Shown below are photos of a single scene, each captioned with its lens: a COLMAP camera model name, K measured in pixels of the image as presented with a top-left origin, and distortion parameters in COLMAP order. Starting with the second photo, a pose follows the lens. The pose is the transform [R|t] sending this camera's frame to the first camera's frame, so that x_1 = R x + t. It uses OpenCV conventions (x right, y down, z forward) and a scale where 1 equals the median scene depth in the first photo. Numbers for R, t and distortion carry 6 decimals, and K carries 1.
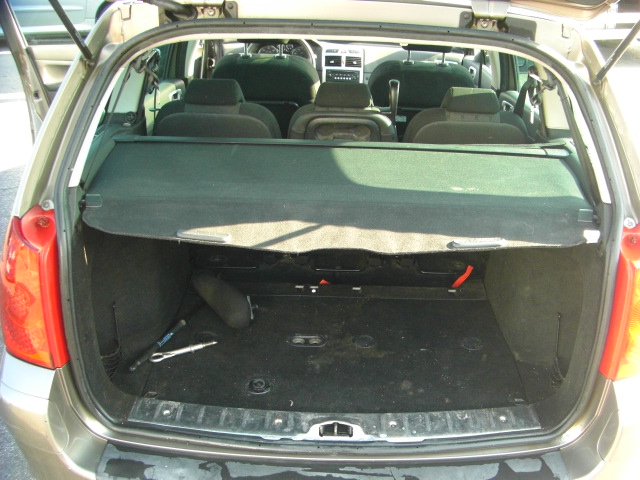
lens RADIAL K [[707.0, 0, 322.6], [0, 707.0, 239.1], [0, 0, 1]] dist [-0.136020, 0.000000]
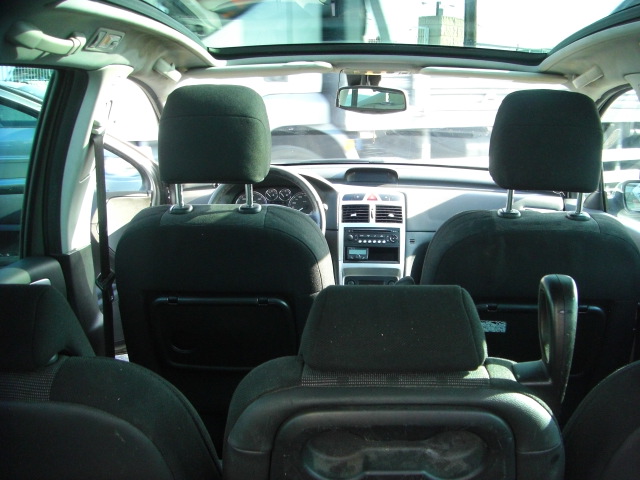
lens RADIAL K [[707.0, 0, 319.4], [0, 707.0, 240.3], [0, 0, 1]] dist [-0.136020, 0.000000]
pose [[0.999077, -0.022902, -0.036329, 0.005577], [0.014887, 0.978177, -0.207240, -0.105447], [0.040283, 0.206508, 0.977615, 0.406232]]
